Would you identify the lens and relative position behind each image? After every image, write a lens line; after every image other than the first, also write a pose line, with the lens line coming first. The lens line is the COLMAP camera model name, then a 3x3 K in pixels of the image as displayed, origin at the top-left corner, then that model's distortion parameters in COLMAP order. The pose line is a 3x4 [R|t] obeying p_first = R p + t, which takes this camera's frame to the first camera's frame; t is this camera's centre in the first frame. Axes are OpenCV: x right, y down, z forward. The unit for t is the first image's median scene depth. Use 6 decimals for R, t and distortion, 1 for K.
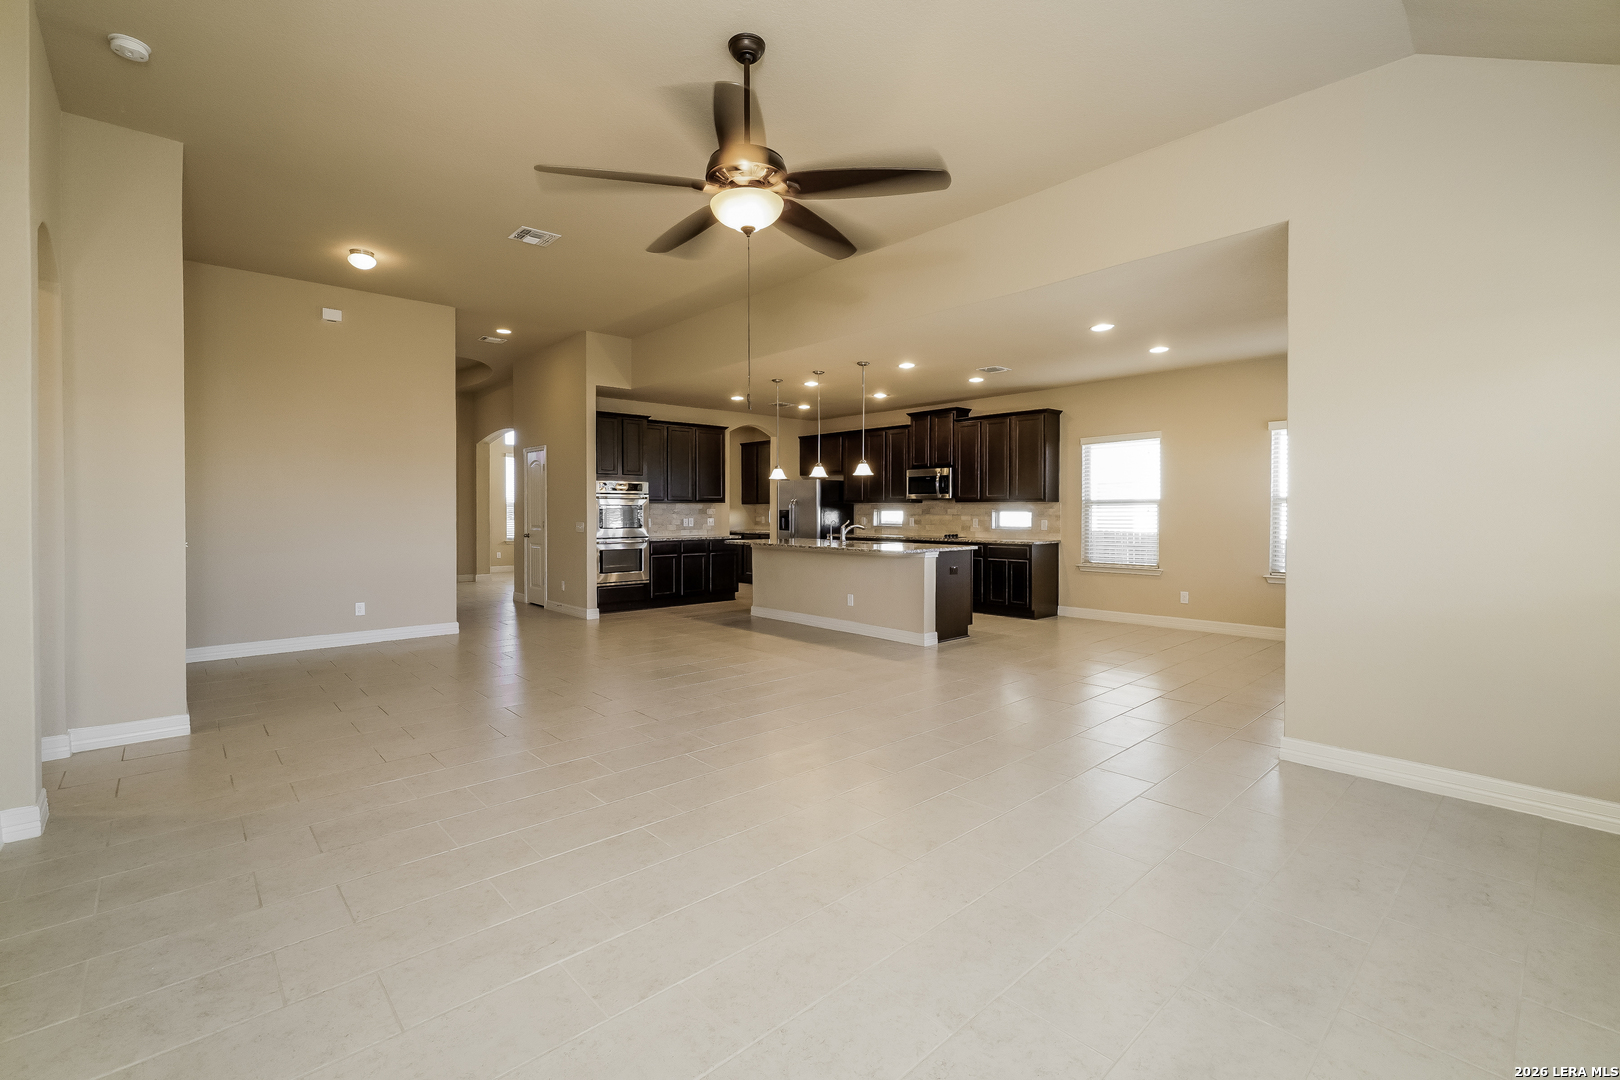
lens RADIAL K [[724.8, 0, 811.1], [0, 724.8, 516.1], [0, 0, 1]] dist [0.004130, 0.001015]
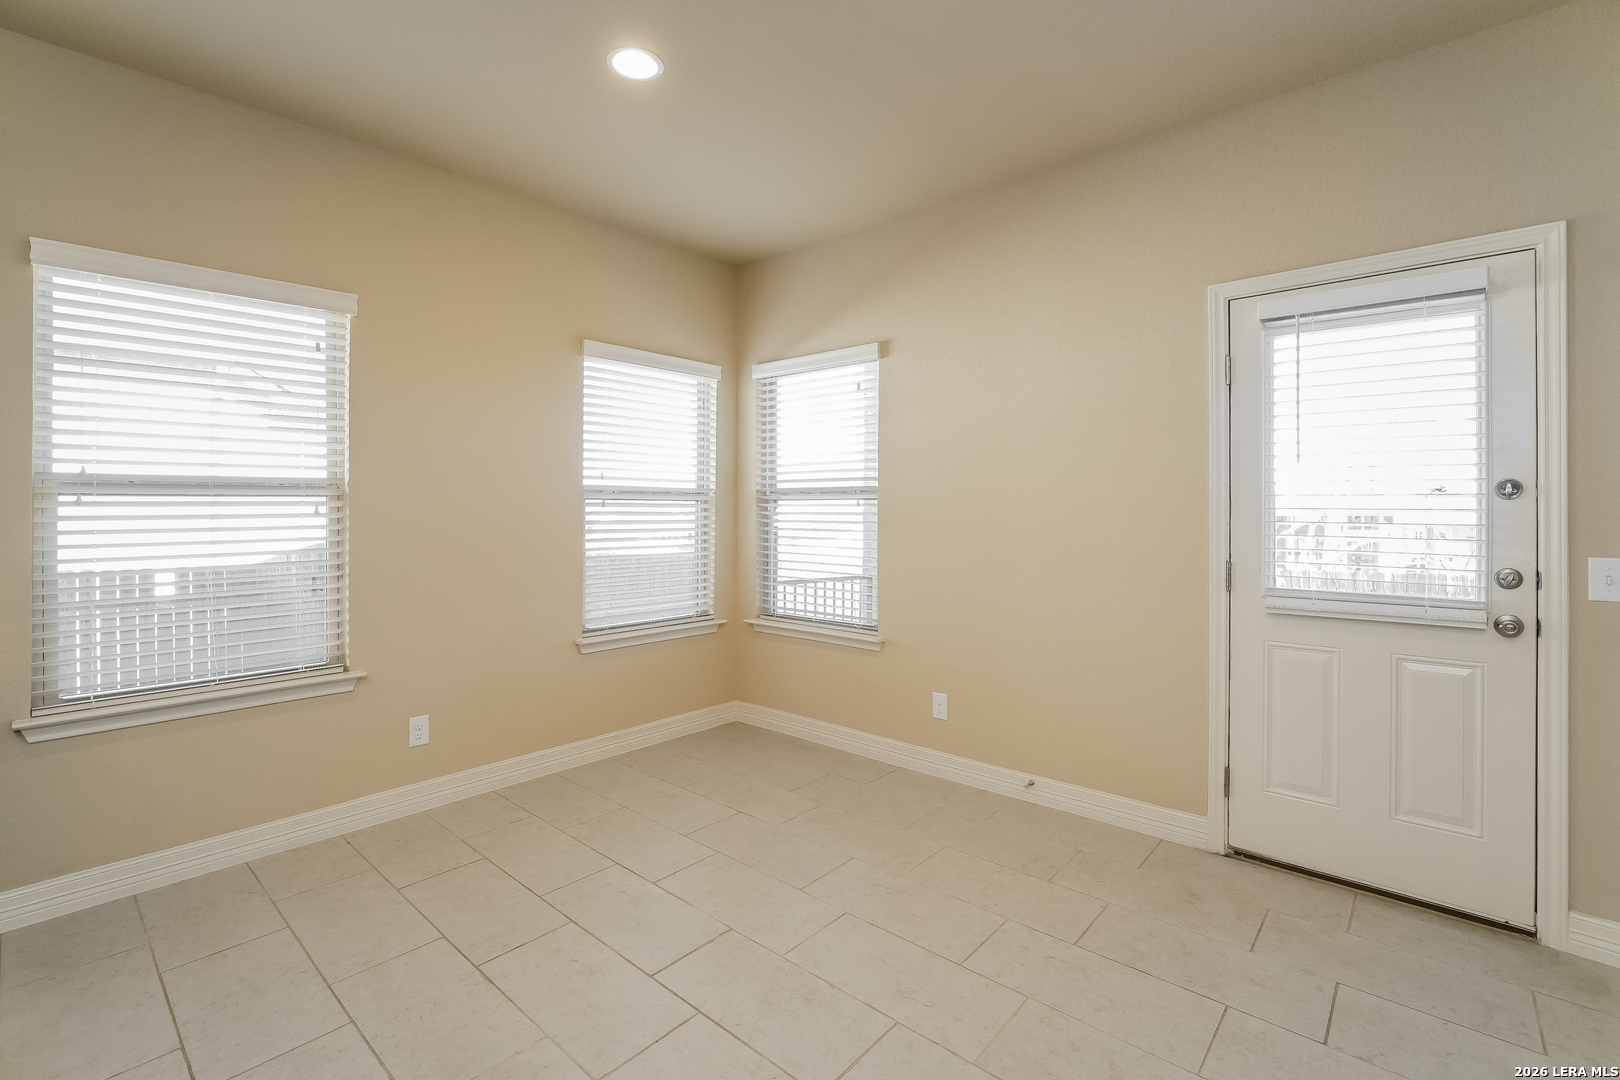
lens RADIAL K [[724.8, 0, 811.1], [0, 724.8, 516.1], [0, 0, 1]] dist [0.004130, 0.001015]
pose [[-0.103903, -0.004948, 0.994575, 0.076461], [0.006942, 0.999960, 0.005700, -0.004115], [-0.994563, 0.007496, -0.103864, 0.656621]]
